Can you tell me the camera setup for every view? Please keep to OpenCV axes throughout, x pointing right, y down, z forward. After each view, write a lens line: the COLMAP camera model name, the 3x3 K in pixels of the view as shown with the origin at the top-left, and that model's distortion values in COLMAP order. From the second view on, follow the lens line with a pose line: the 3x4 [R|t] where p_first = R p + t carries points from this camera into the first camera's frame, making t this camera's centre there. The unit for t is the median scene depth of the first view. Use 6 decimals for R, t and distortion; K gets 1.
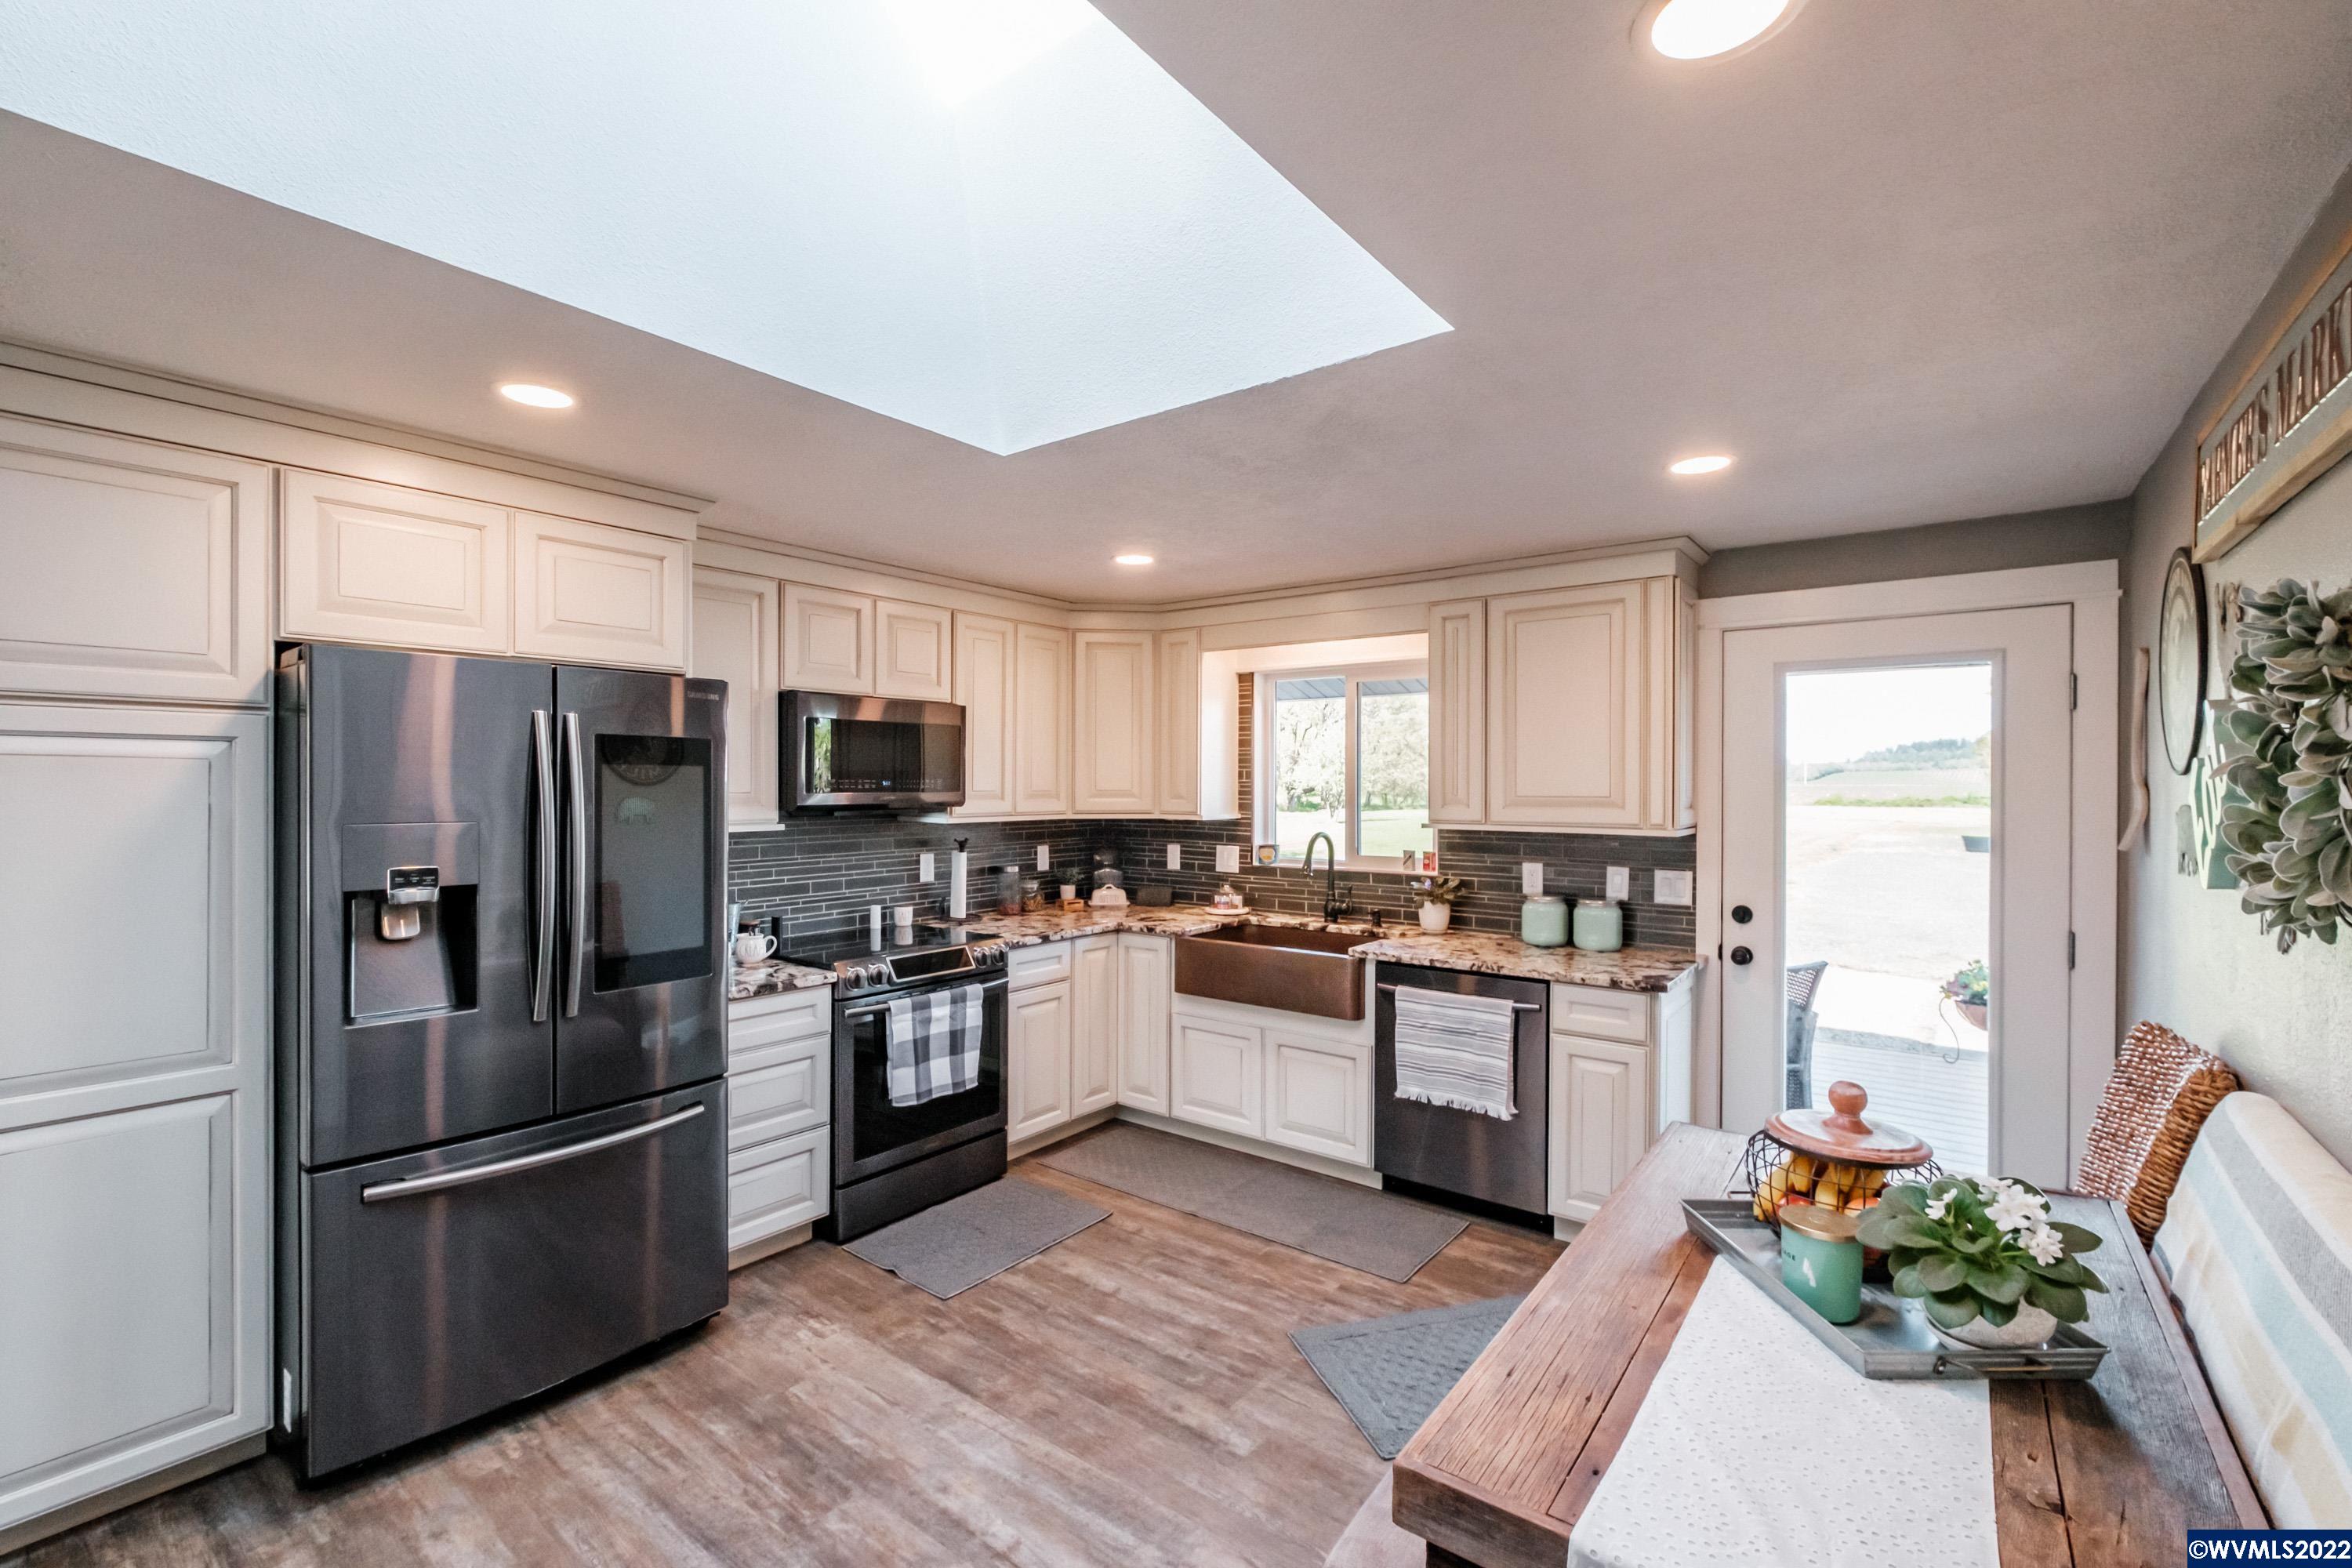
lens RADIAL K [[1018.5, 0, 1176.8], [0, 1018.5, 783.9], [0, 0, 1]] dist [0.000331, 0.000009]
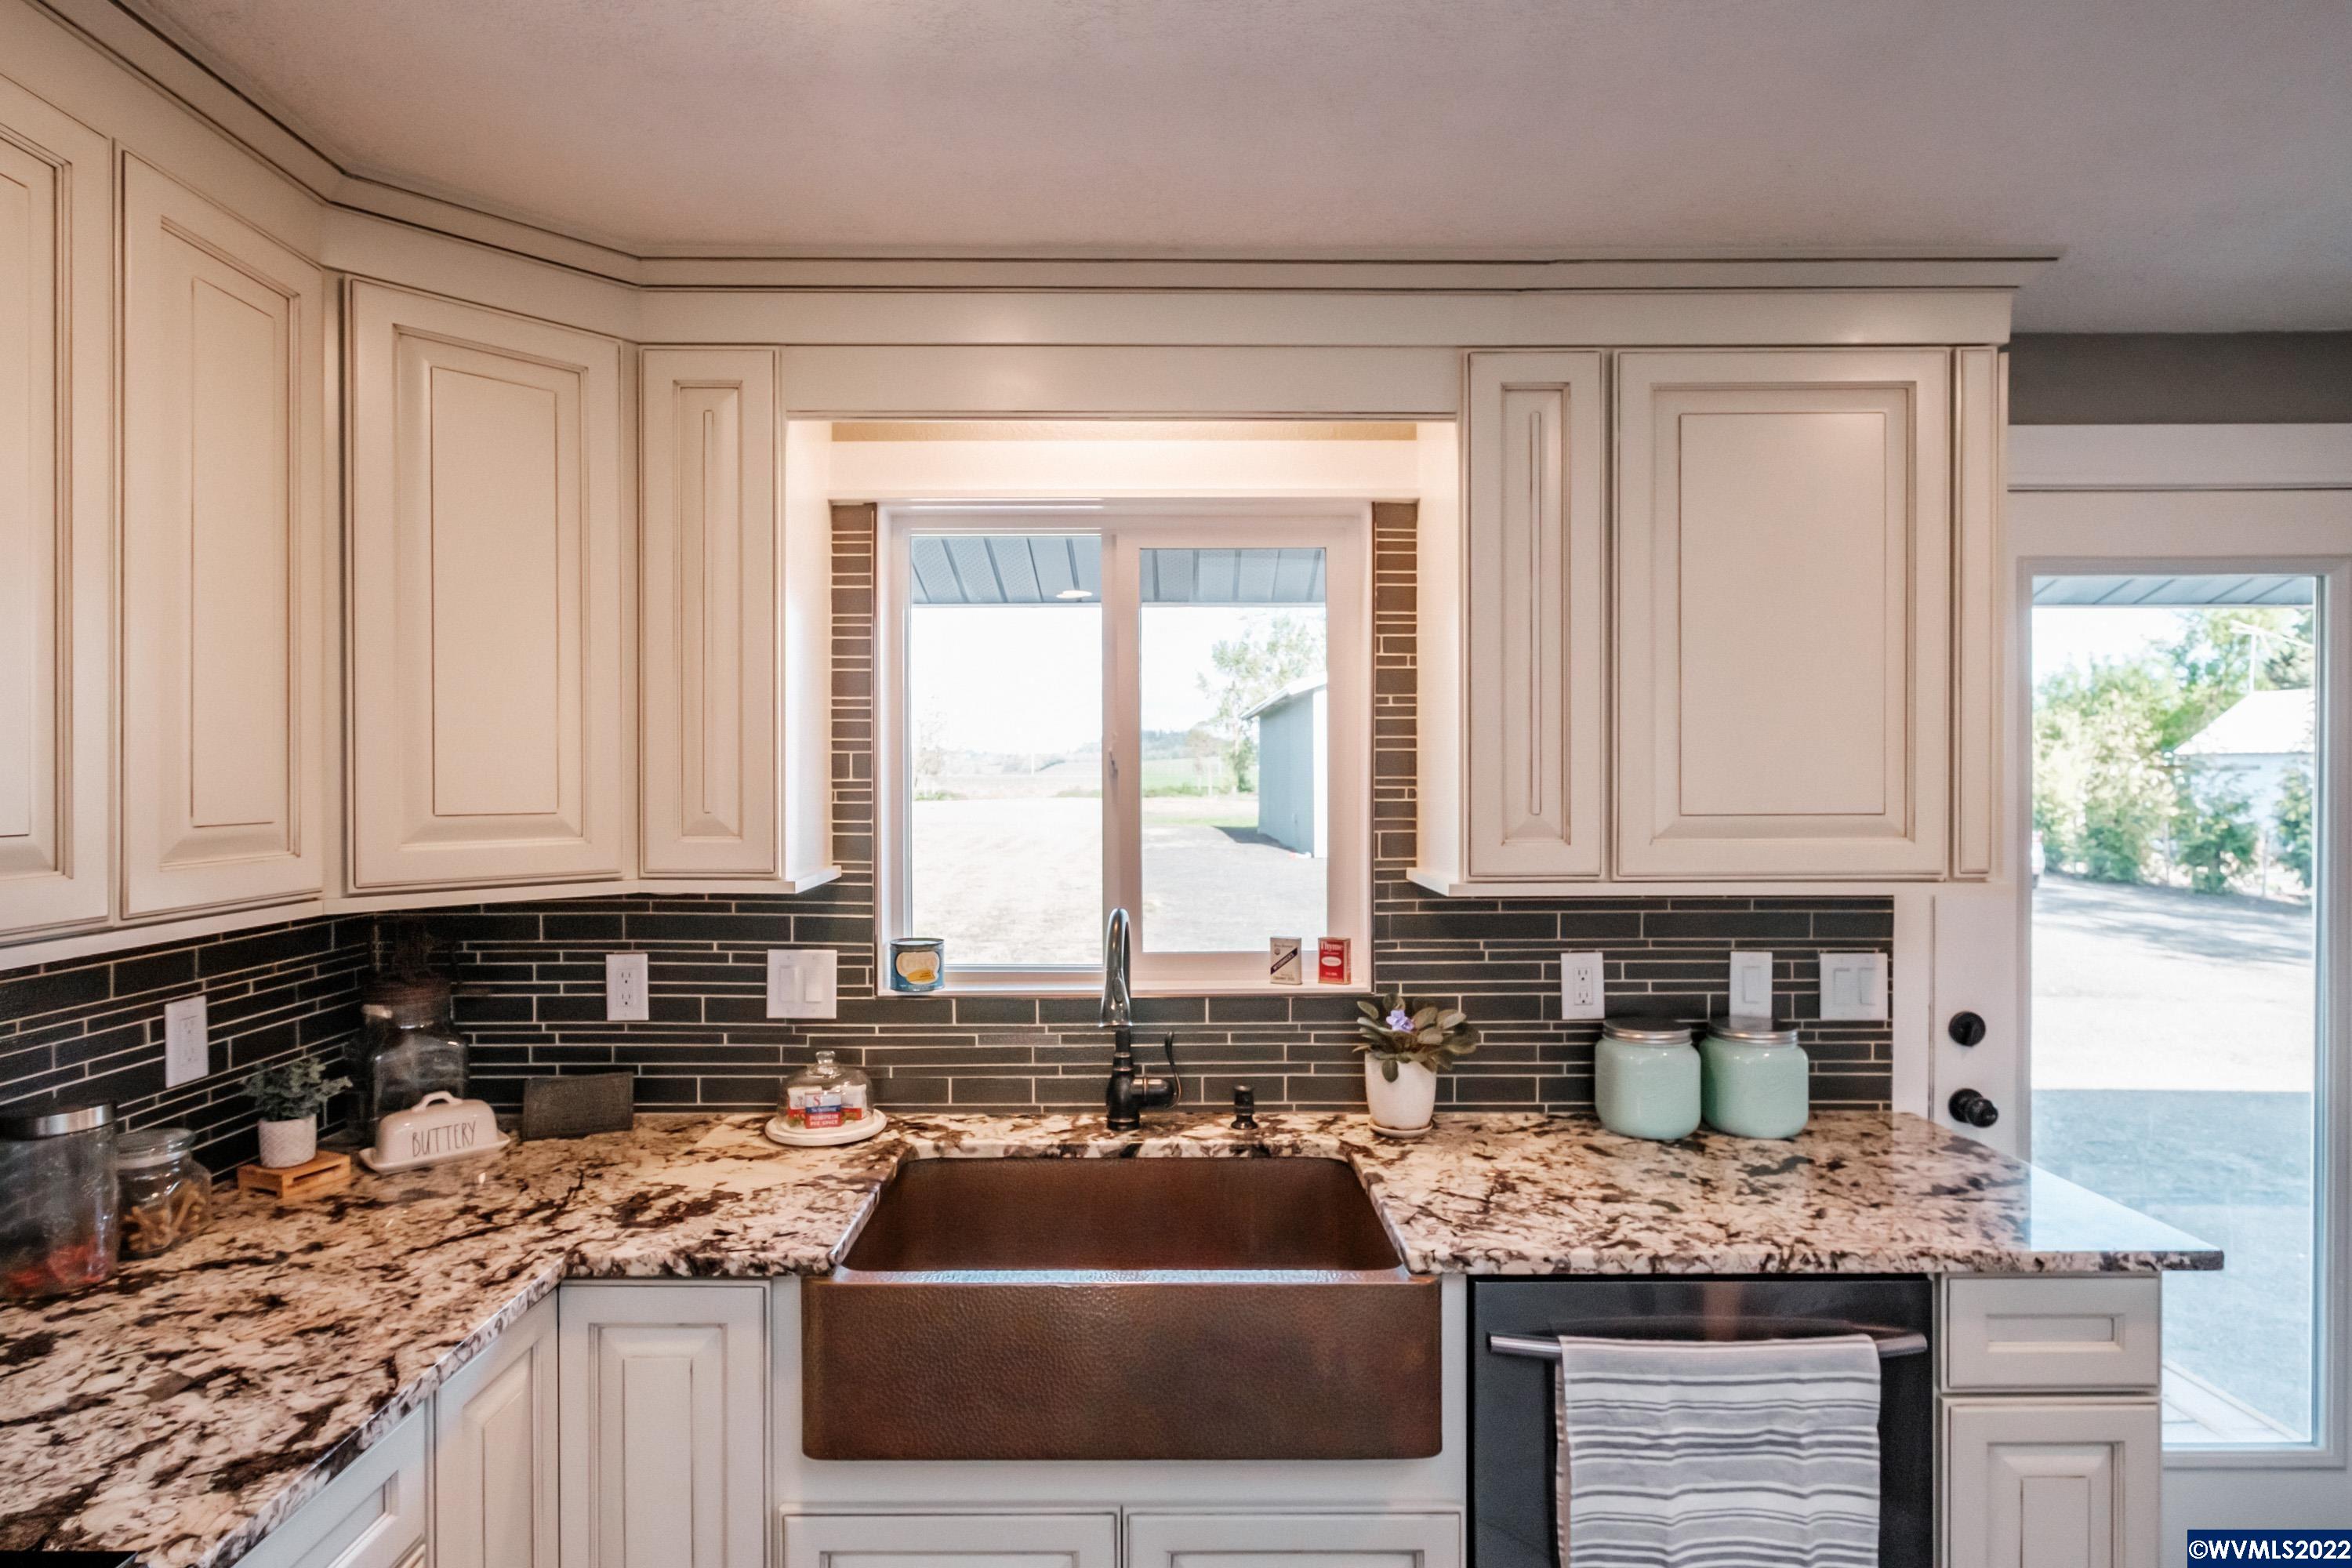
lens RADIAL K [[1254.8, 0, 1171.4], [0, 1254.8, 789.0], [0, 0, 1]] dist [-0.000891, -0.001028]
pose [[0.798926, -0.011058, 0.601328, -0.127624], [0.005267, 0.999921, 0.011390, -0.004938], [-0.601407, -0.005933, 0.798921, 0.557065]]
